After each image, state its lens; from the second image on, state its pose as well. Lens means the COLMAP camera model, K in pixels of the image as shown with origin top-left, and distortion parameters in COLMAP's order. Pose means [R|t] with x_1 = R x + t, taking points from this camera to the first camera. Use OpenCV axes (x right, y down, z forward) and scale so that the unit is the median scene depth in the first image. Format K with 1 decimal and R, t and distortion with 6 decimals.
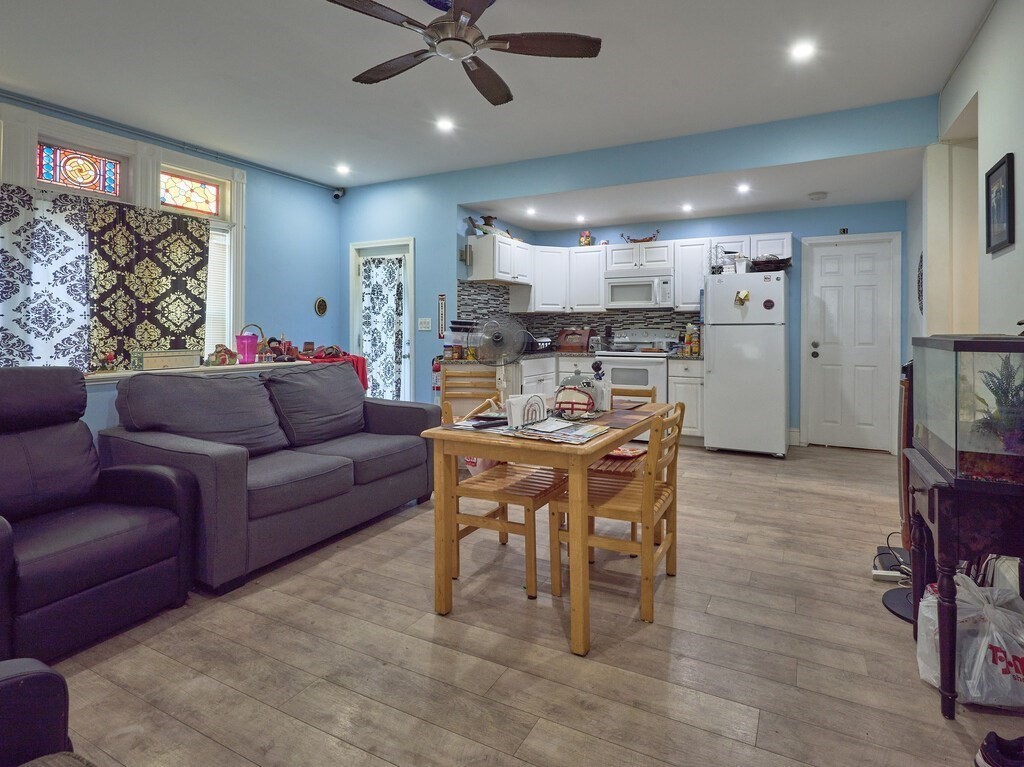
lens RADIAL K [[544.2, 0, 511.7], [0, 544.2, 367.3], [0, 0, 1]] dist [-0.001279, -0.001018]
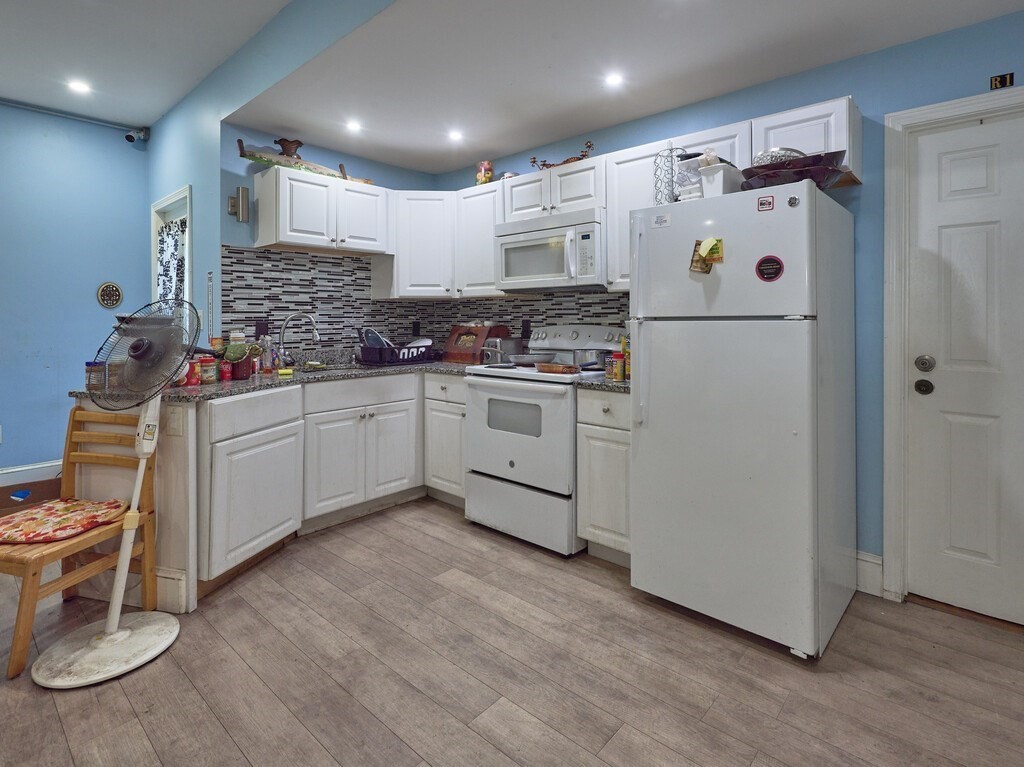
lens RADIAL K [[544.2, 0, 465.3], [0, 544.2, 347.1], [0, 0, 1]] dist [-0.001279, -0.001018]
pose [[0.966887, 0.007482, -0.255096, 0.330417], [-0.011867, 0.999807, -0.015656, -0.045073], [0.254929, 0.018165, 0.966789, 0.514937]]
